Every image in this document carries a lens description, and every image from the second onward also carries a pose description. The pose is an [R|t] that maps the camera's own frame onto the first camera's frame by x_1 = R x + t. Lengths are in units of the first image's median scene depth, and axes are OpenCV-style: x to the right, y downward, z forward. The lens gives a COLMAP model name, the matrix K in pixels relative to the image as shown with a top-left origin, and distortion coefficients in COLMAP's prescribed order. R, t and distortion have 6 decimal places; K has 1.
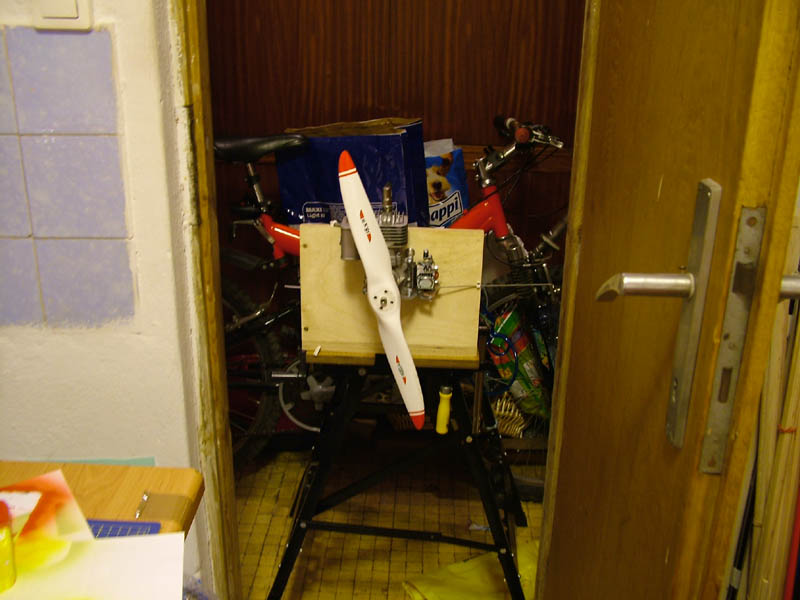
lens RADIAL K [[835.3, 0, 401.1], [0, 835.3, 372.7], [0, 0, 1]] dist [-0.098264, 0.043625]
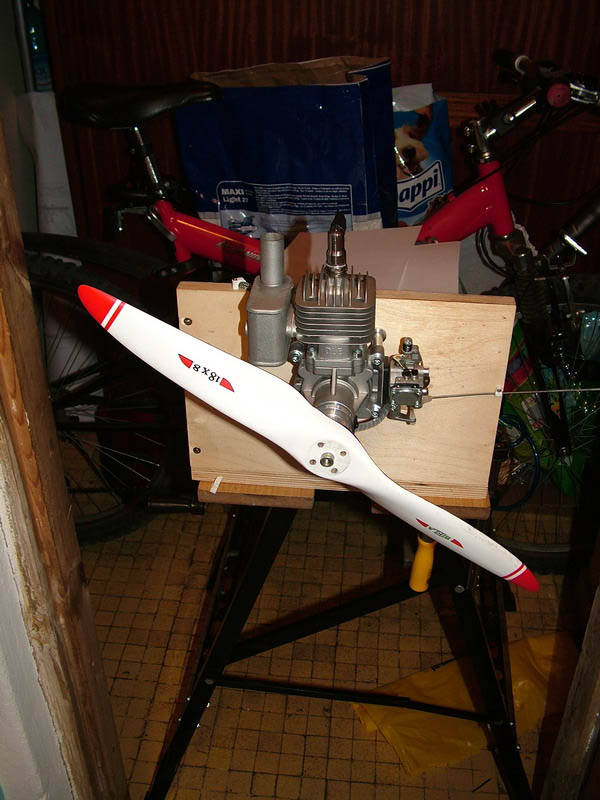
lens RADIAL K [[835.3, 0, 300.0], [0, 835.3, 400.0], [0, 0, 1]] dist [-0.098264, 0.043625]
pose [[0.998172, 0.015612, -0.058392, -0.004900], [-0.008026, 0.991749, 0.127946, -0.112896], [0.059908, -0.127243, 0.990061, 0.292770]]
